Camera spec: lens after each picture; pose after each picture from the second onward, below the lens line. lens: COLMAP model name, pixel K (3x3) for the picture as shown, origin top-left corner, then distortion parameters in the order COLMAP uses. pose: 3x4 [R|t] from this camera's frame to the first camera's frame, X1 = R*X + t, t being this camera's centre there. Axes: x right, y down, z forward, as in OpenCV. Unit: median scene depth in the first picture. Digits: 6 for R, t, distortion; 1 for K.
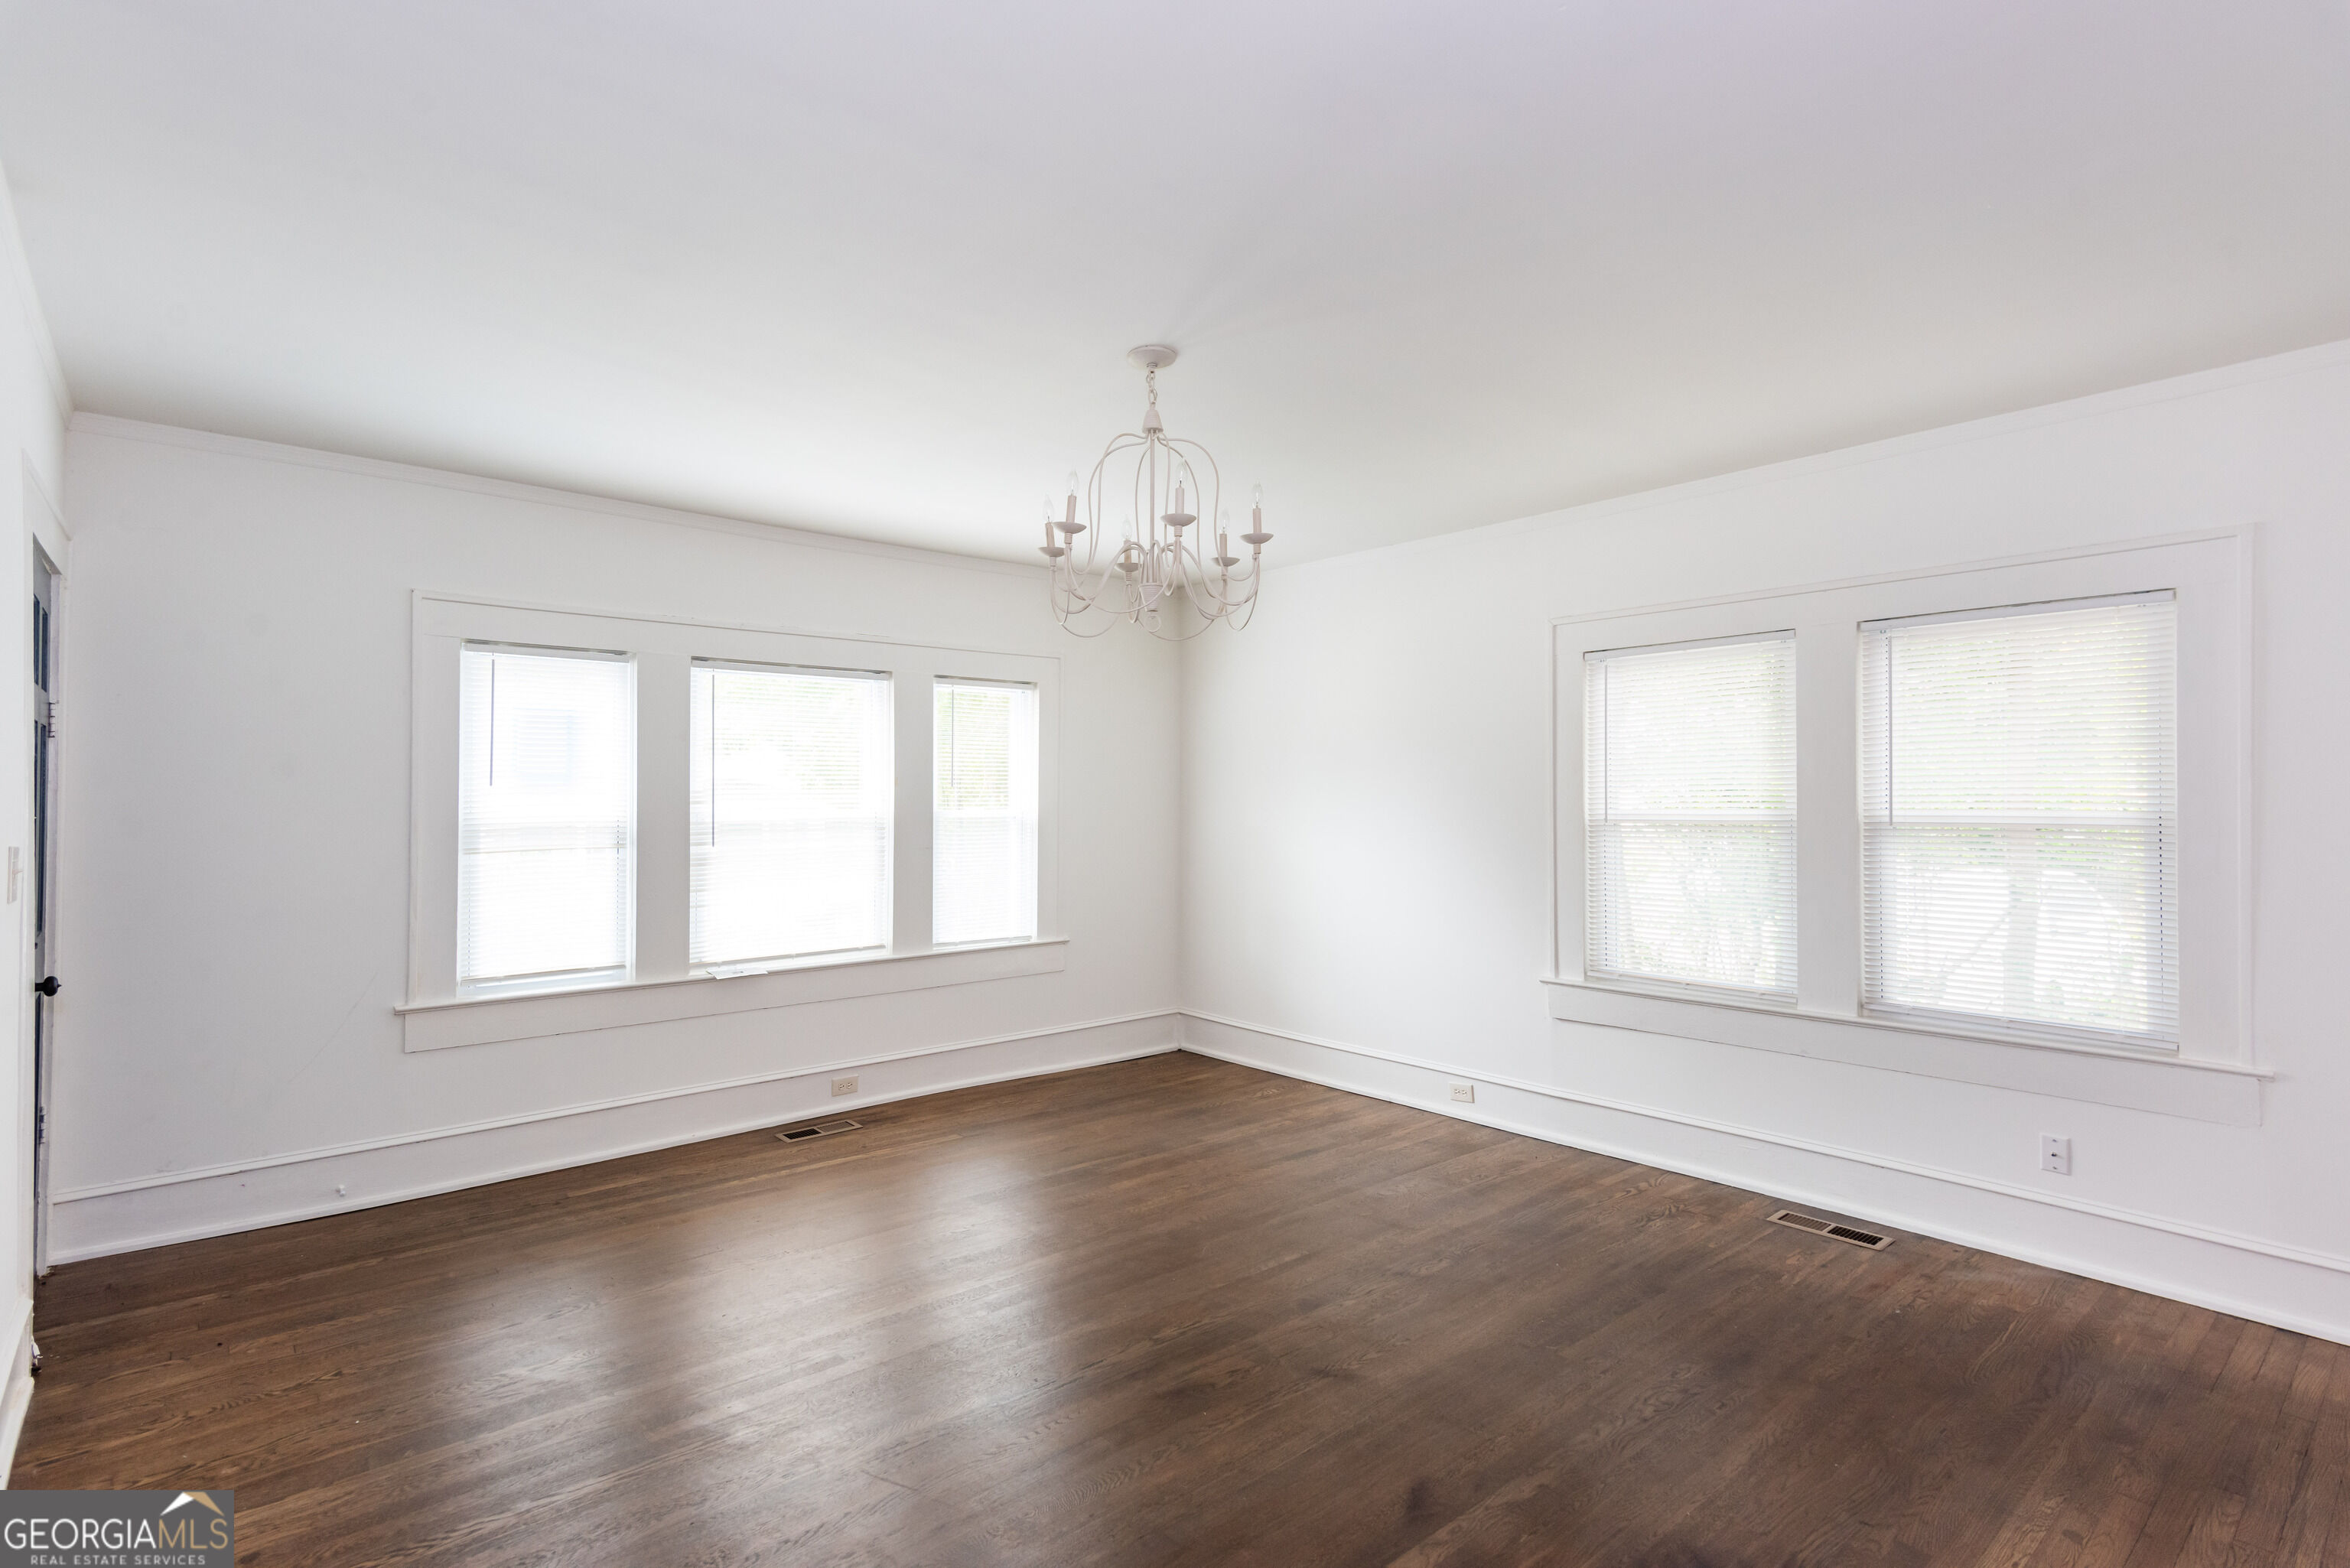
lens RADIAL K [[1147.6, 0, 1191.6], [0, 1147.6, 786.6], [0, 0, 1]] dist [0.023712, 0.001050]
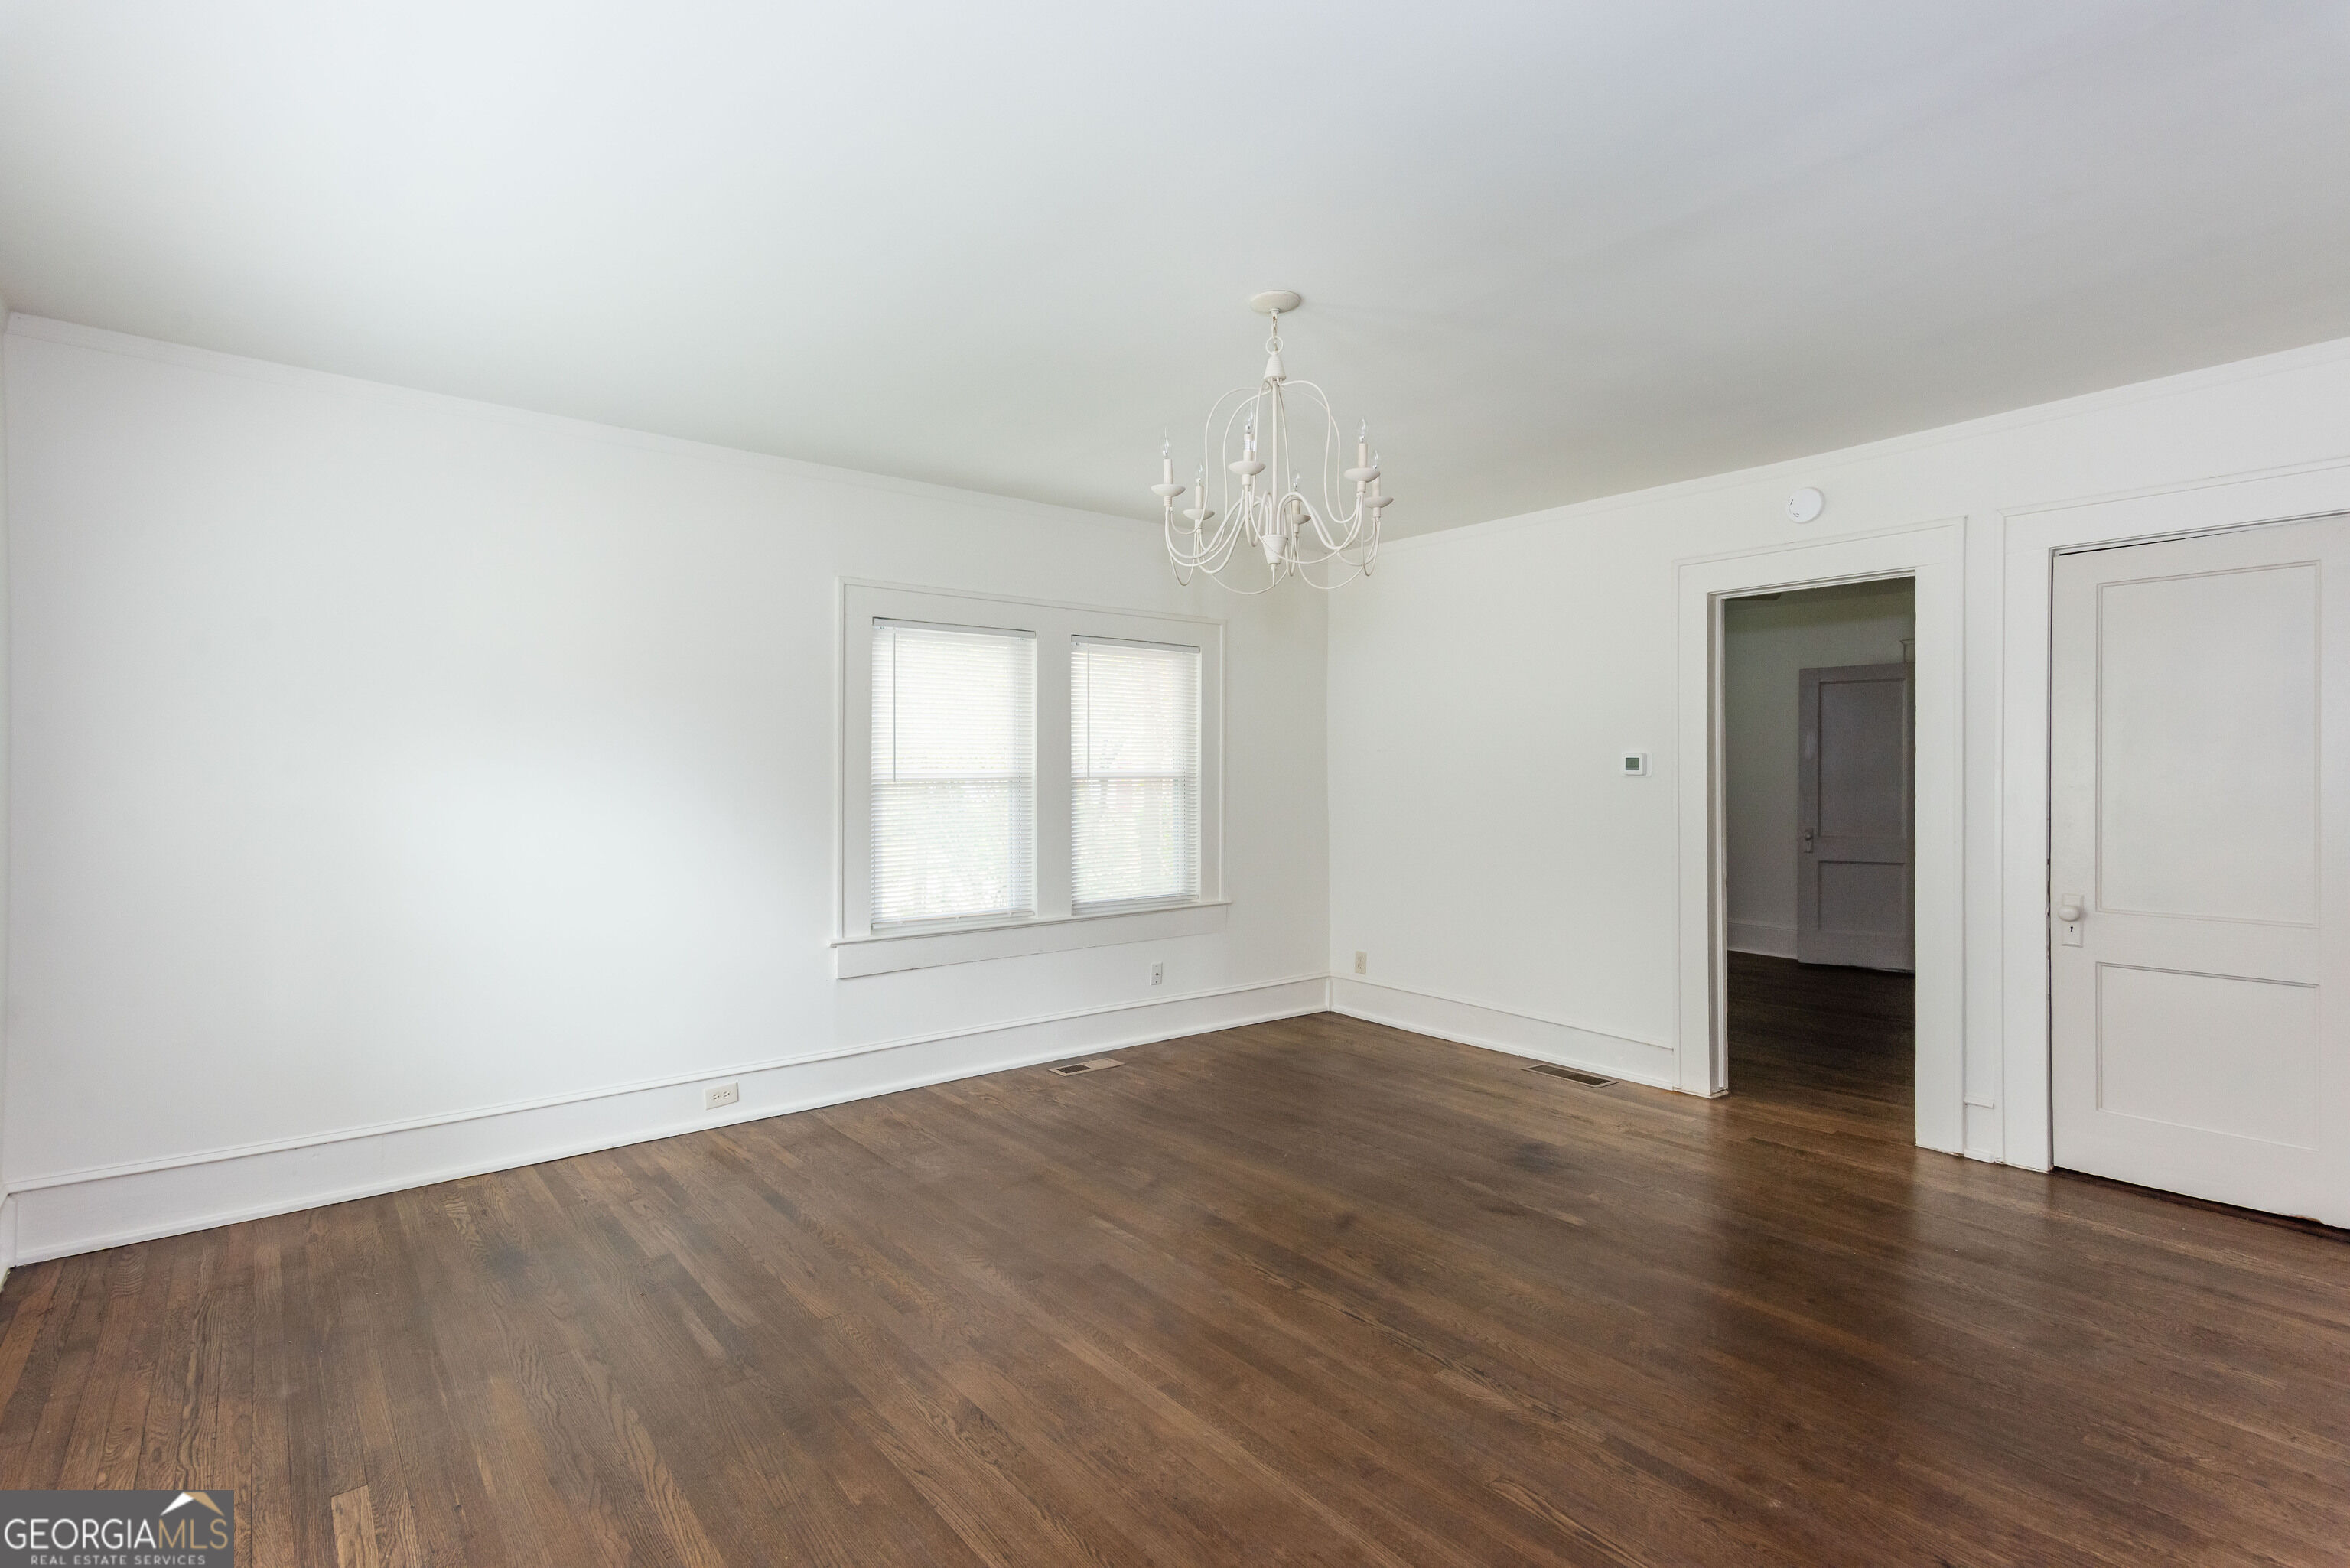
lens RADIAL K [[1147.6, 0, 1163.3], [0, 1147.6, 780.9], [0, 0, 1]] dist [0.023712, 0.001050]
pose [[0.041441, -0.012096, 0.999068, -0.680954], [-0.015412, 0.999800, 0.012744, 0.013258], [-0.999022, -0.015926, 0.041247, 0.700302]]
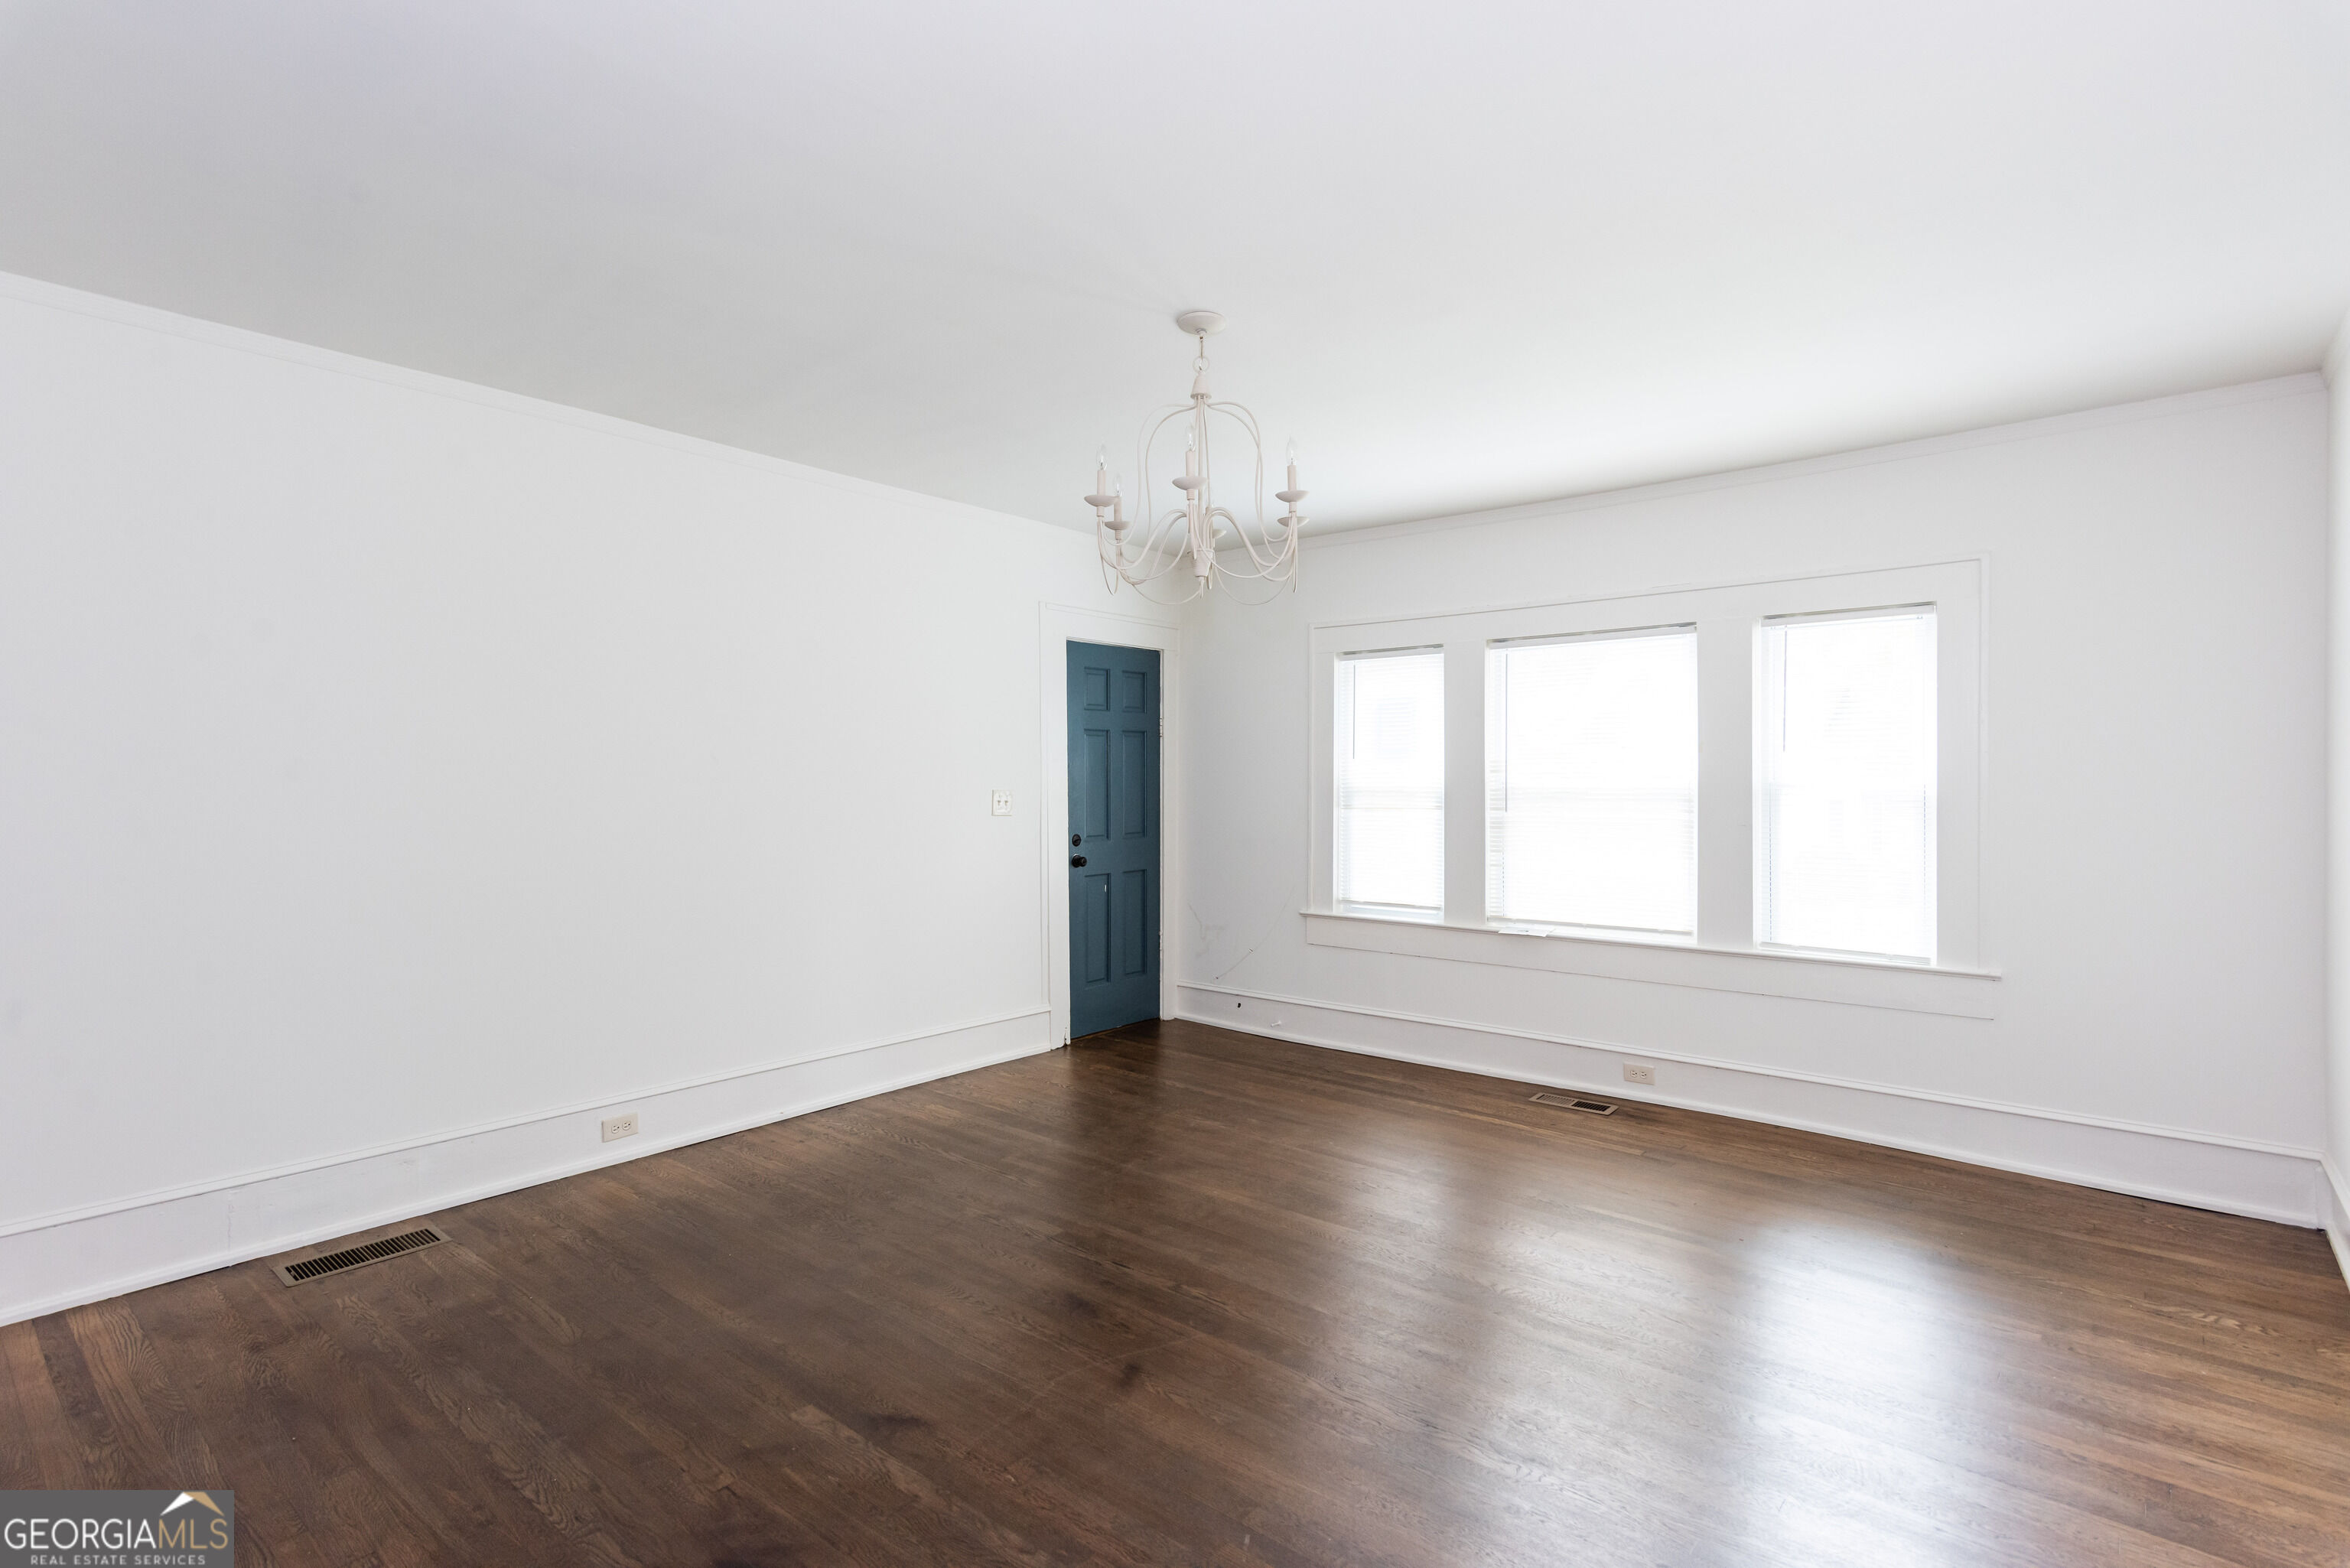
lens RADIAL K [[1147.6, 0, 1170.7], [0, 1147.6, 780.1], [0, 0, 1]] dist [0.023712, 0.001050]
pose [[0.153531, 0.002998, -0.988139, 0.636125], [0.010242, 0.999937, 0.004625, 0.014631], [0.988091, -0.010830, 0.153491, 0.543636]]
